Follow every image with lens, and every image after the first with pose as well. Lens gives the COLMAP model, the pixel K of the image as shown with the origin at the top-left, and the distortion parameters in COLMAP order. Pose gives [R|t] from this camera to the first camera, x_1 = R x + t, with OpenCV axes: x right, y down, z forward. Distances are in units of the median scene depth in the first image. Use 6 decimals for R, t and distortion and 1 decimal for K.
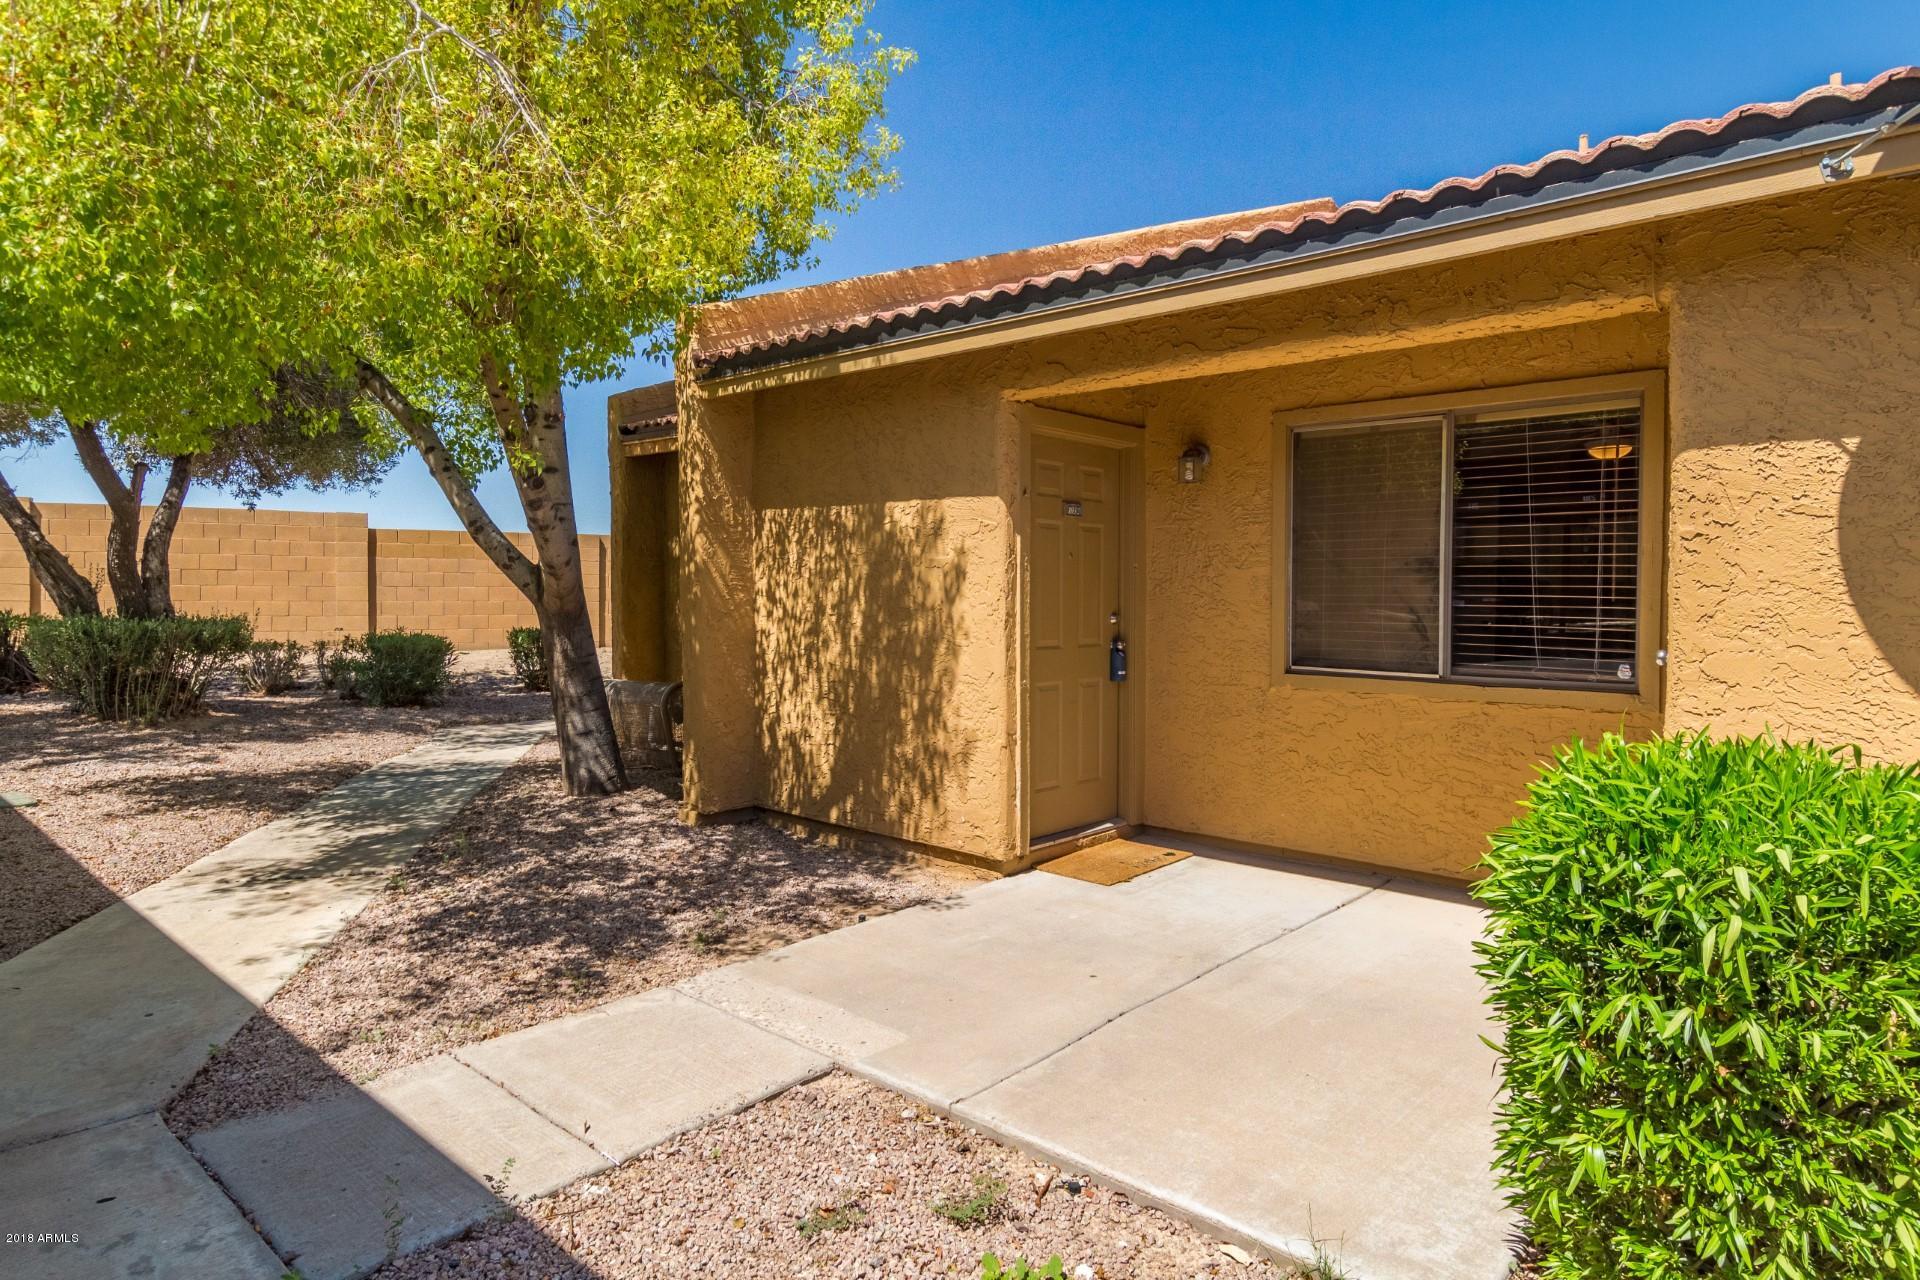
lens RADIAL K [[1105.6, 0, 957.8], [0, 1105.6, 609.9], [0, 0, 1]] dist [0.029008, -0.019002]
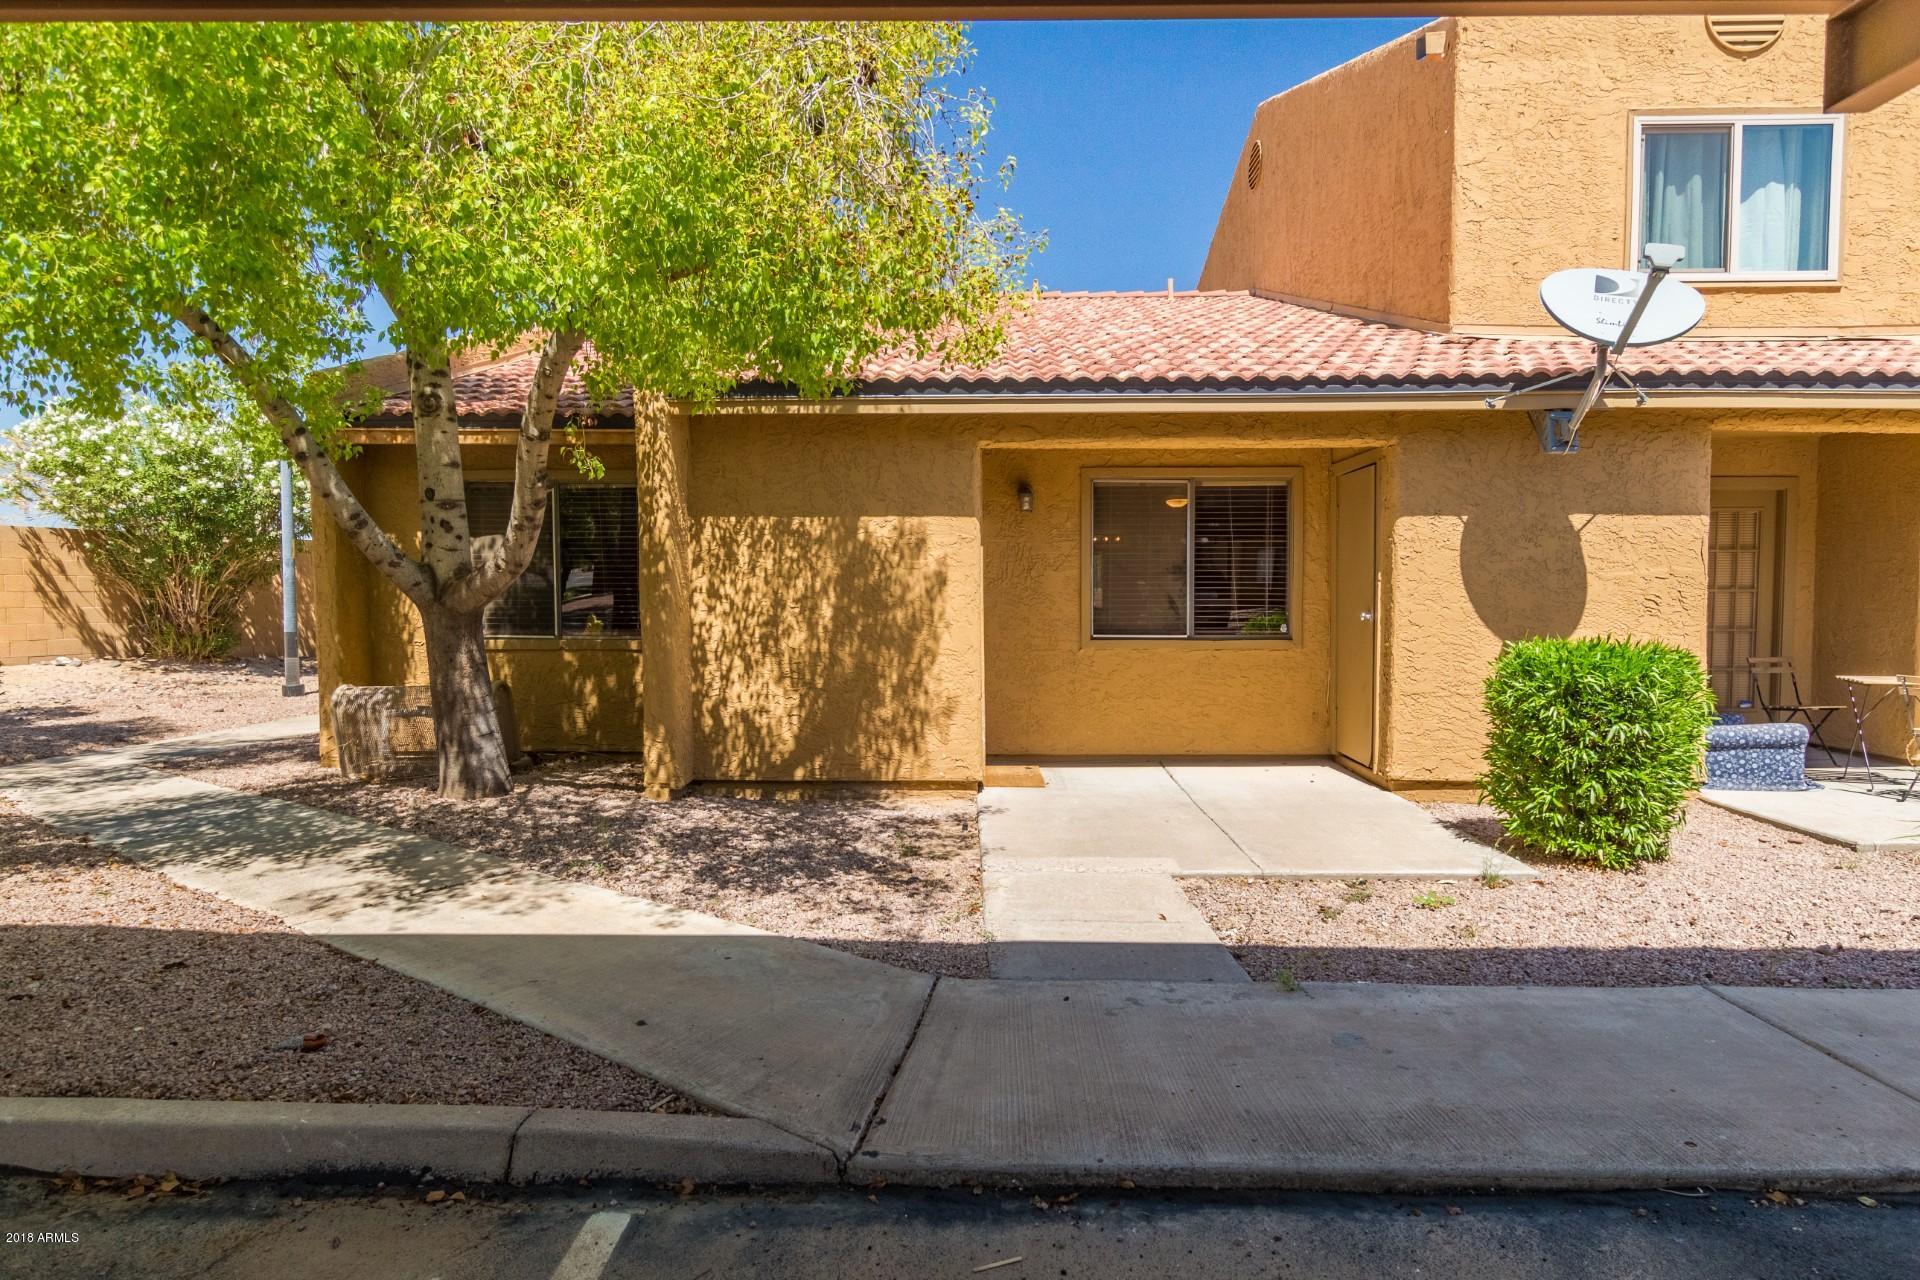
lens RADIAL K [[1046.8, 0, 960.0], [0, 1046.8, 640.0], [0, 0, 1]] dist [0.003526, 0.000149]
pose [[0.755481, -0.037715, 0.654084, -0.724425], [0.018938, 0.999182, 0.035740, 0.002040], [-0.654897, -0.014614, 0.755577, 0.025810]]
